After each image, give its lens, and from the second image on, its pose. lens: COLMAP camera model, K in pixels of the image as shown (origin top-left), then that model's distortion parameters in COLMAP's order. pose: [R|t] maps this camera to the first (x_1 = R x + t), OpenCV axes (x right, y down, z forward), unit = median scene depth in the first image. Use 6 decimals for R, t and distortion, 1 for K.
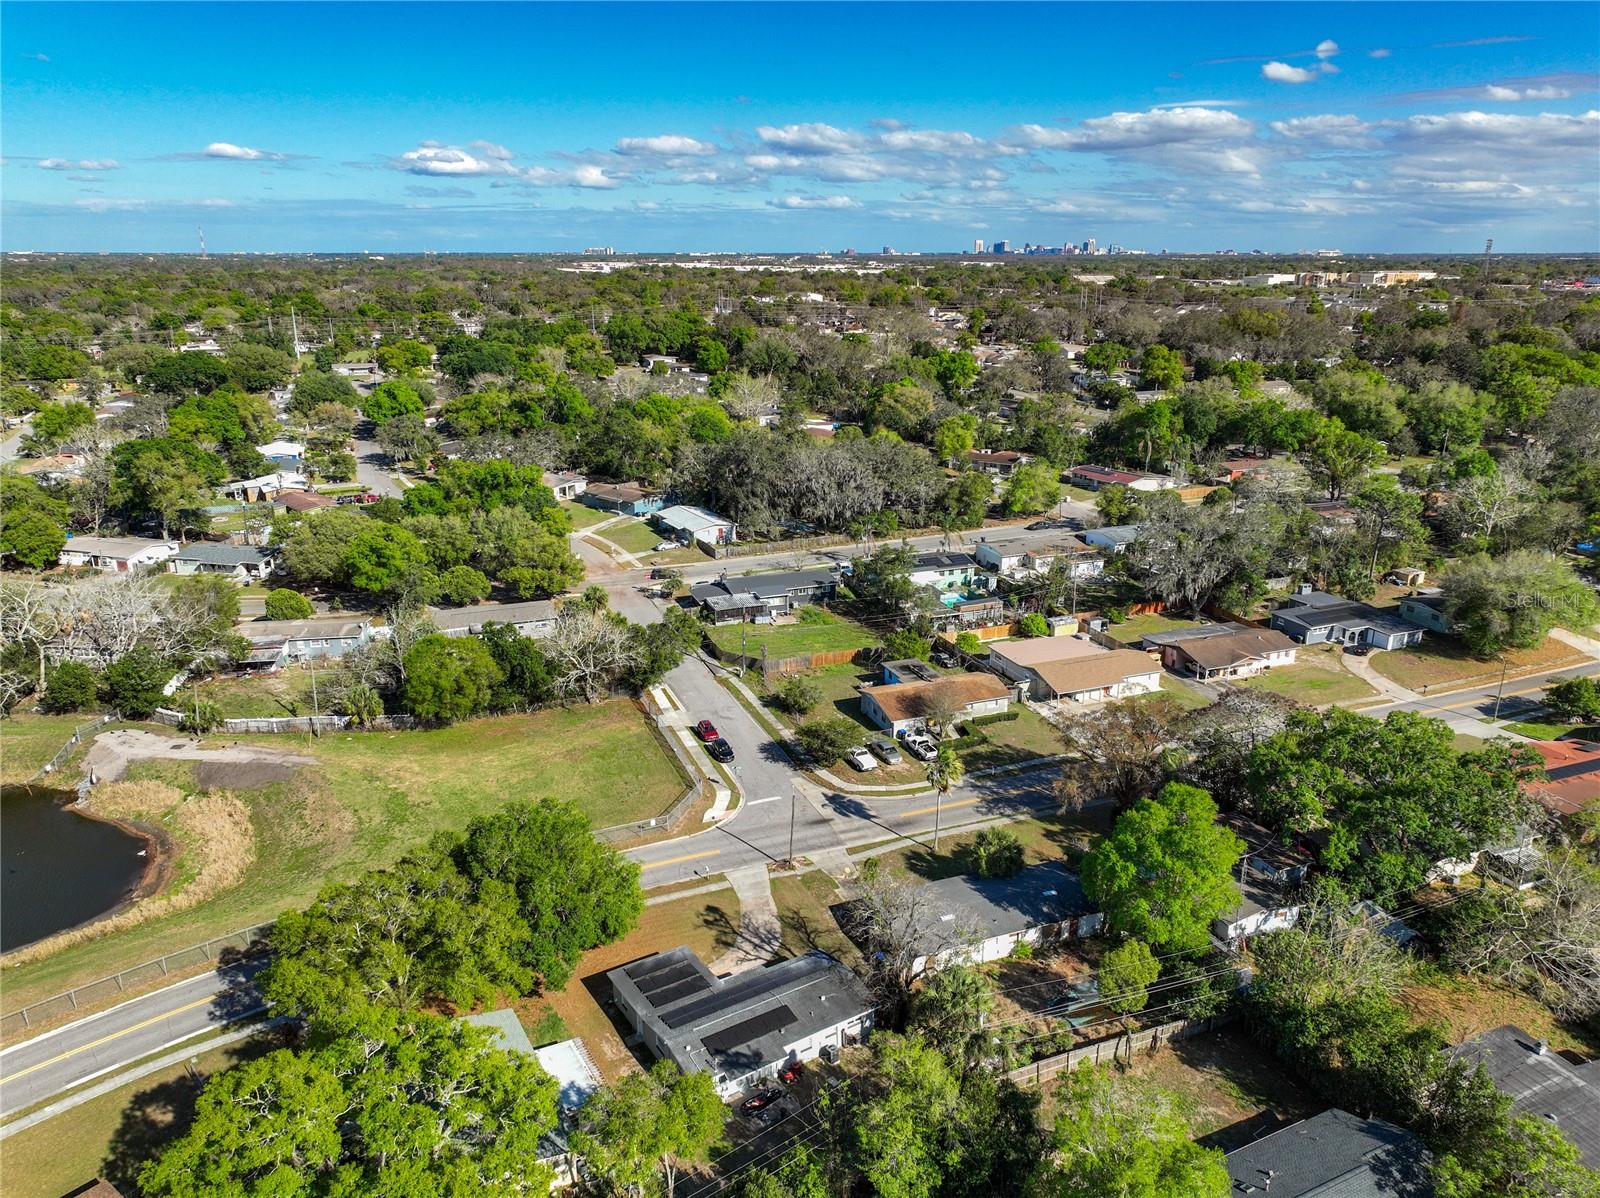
lens RADIAL K [[1150.1, 0, 807.1], [0, 1150.1, 593.6], [0, 0, 1]] dist [0.008116, 0.011828]
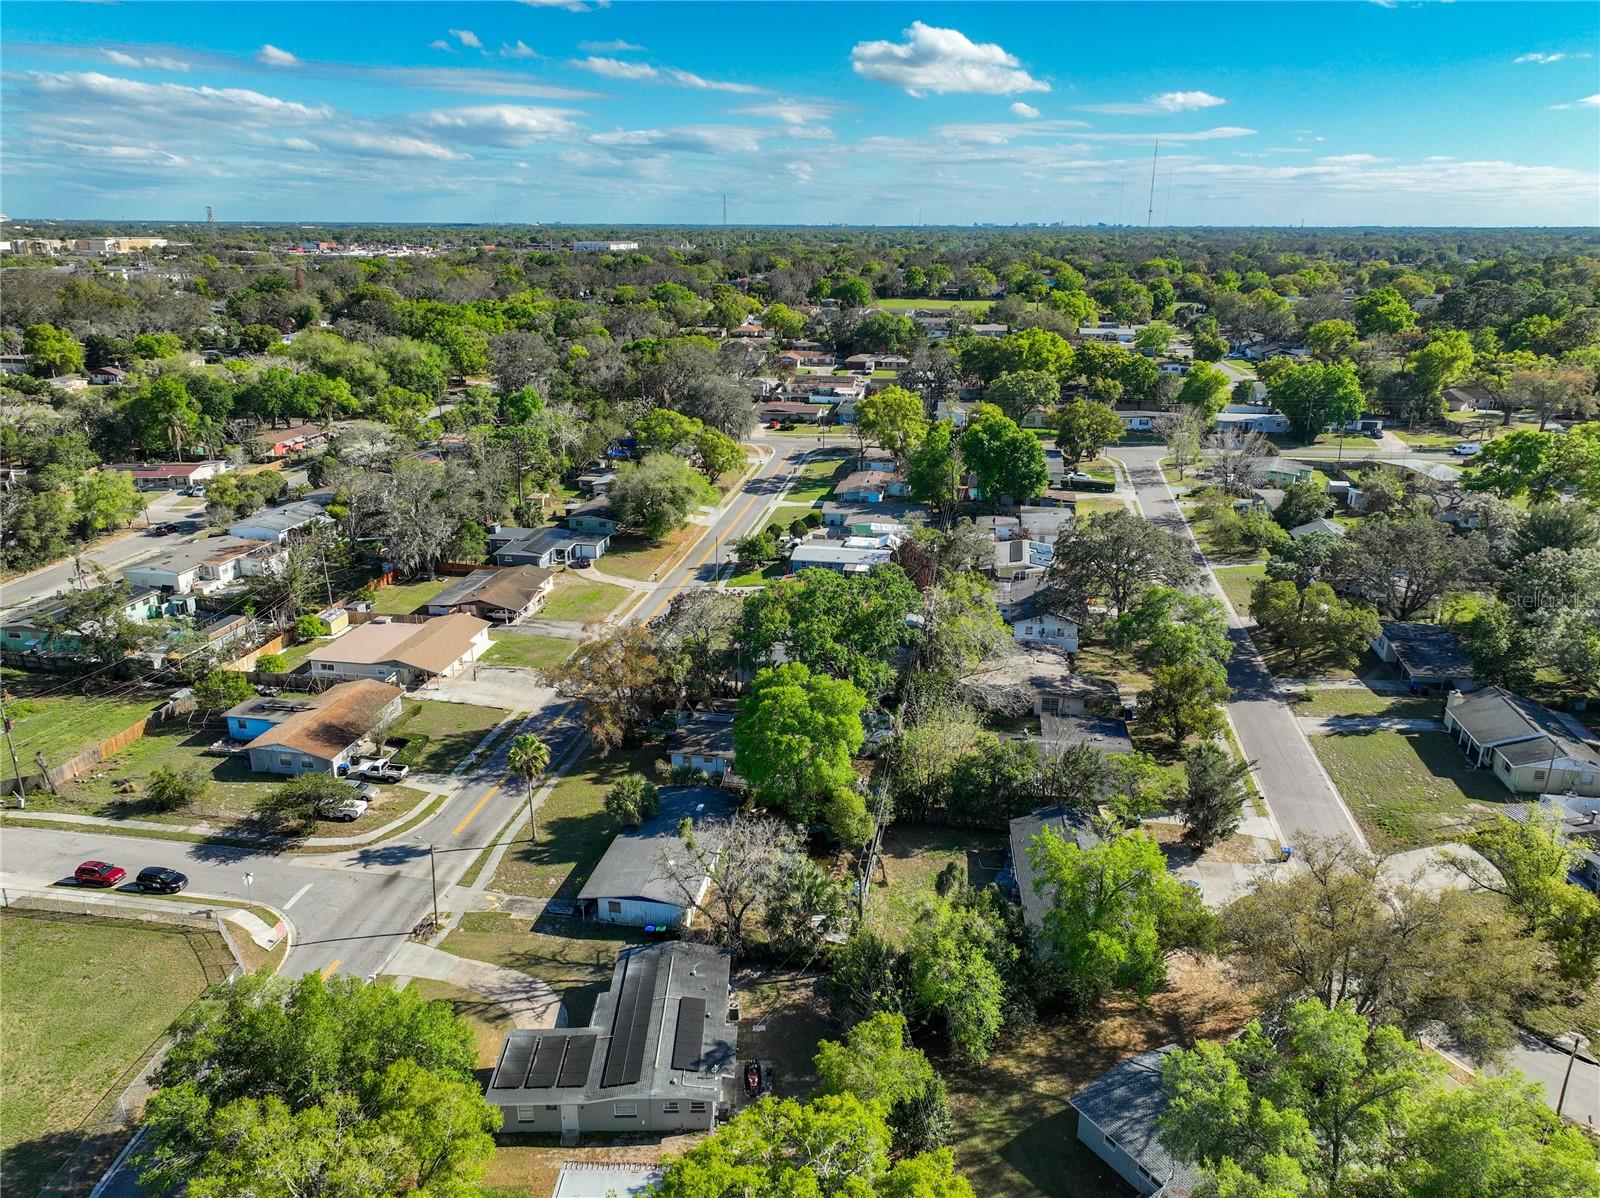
lens RADIAL K [[1150.1, 0, 807.1], [0, 1150.1, 593.6], [0, 0, 1]] dist [0.008116, 0.011828]
pose [[0.517993, -0.263329, 0.813844, -0.394180], [0.242580, 0.957597, 0.155446, -0.052970], [-0.820267, 0.116902, 0.559906, 0.204829]]
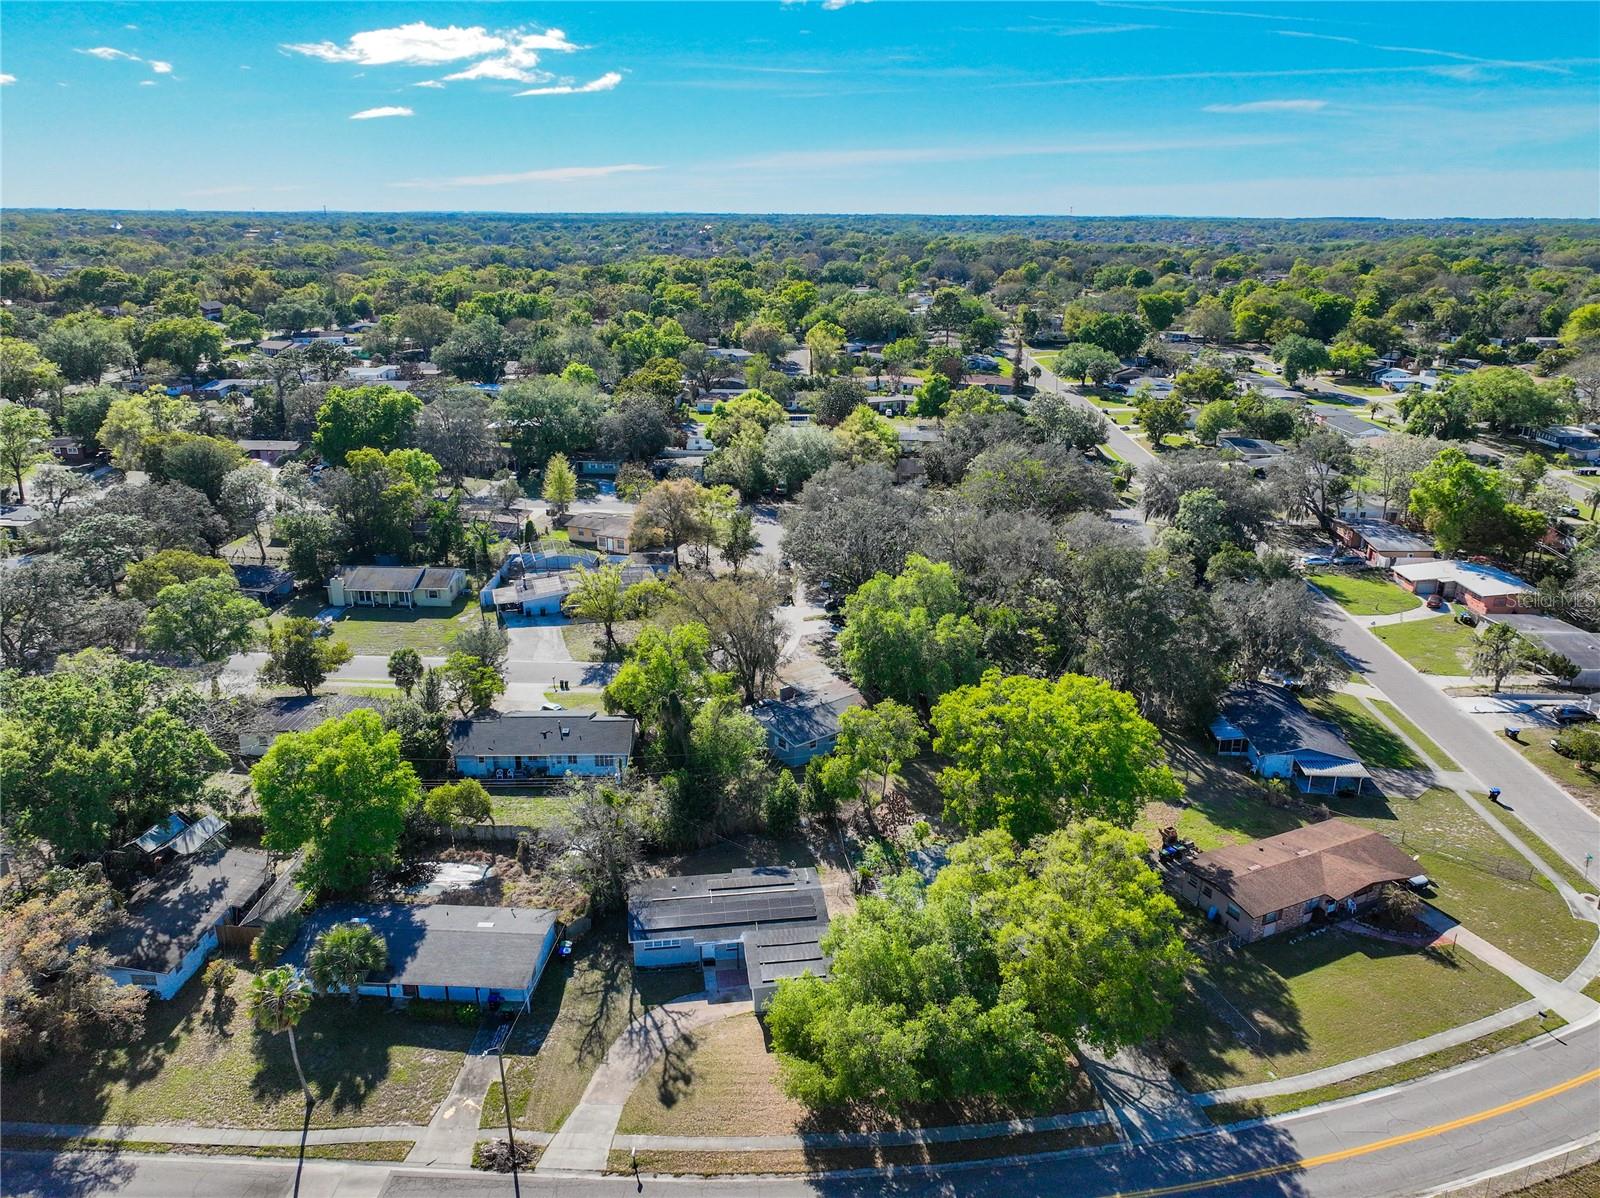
lens RADIAL K [[1150.1, 0, 807.1], [0, 1150.1, 593.6], [0, 0, 1]] dist [0.008116, 0.011828]
pose [[-0.911418, -0.131654, 0.389851, -0.298668], [0.118550, 0.823246, 0.555169, -0.286349], [-0.394033, 0.552208, -0.734714, 0.970666]]
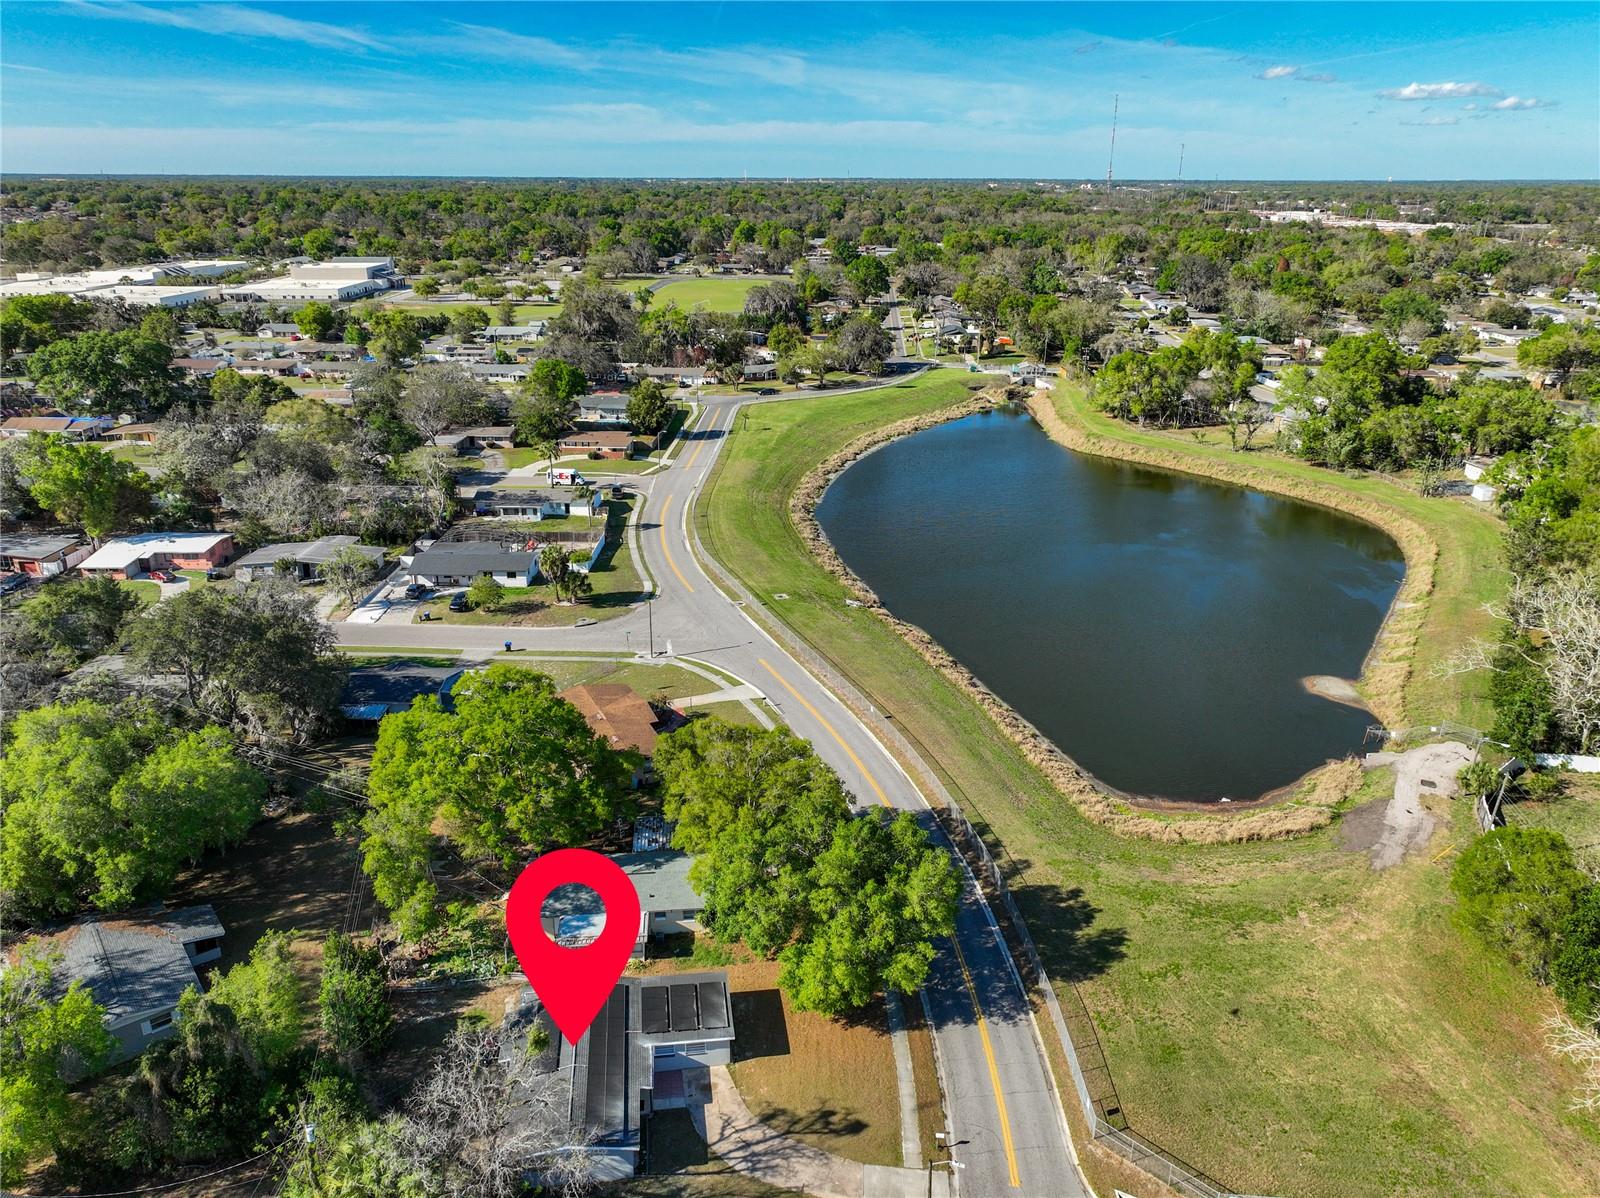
lens RADIAL K [[1126.9, 0, 844.9], [0, 1126.9, 597.0], [0, 0, 1]] dist [-0.003140, -0.000493]
pose [[-0.392906, 0.313184, -0.864604, 0.310132], [-0.284400, 0.852737, 0.438127, -0.229243], [0.874495, 0.418037, -0.245976, 0.751498]]
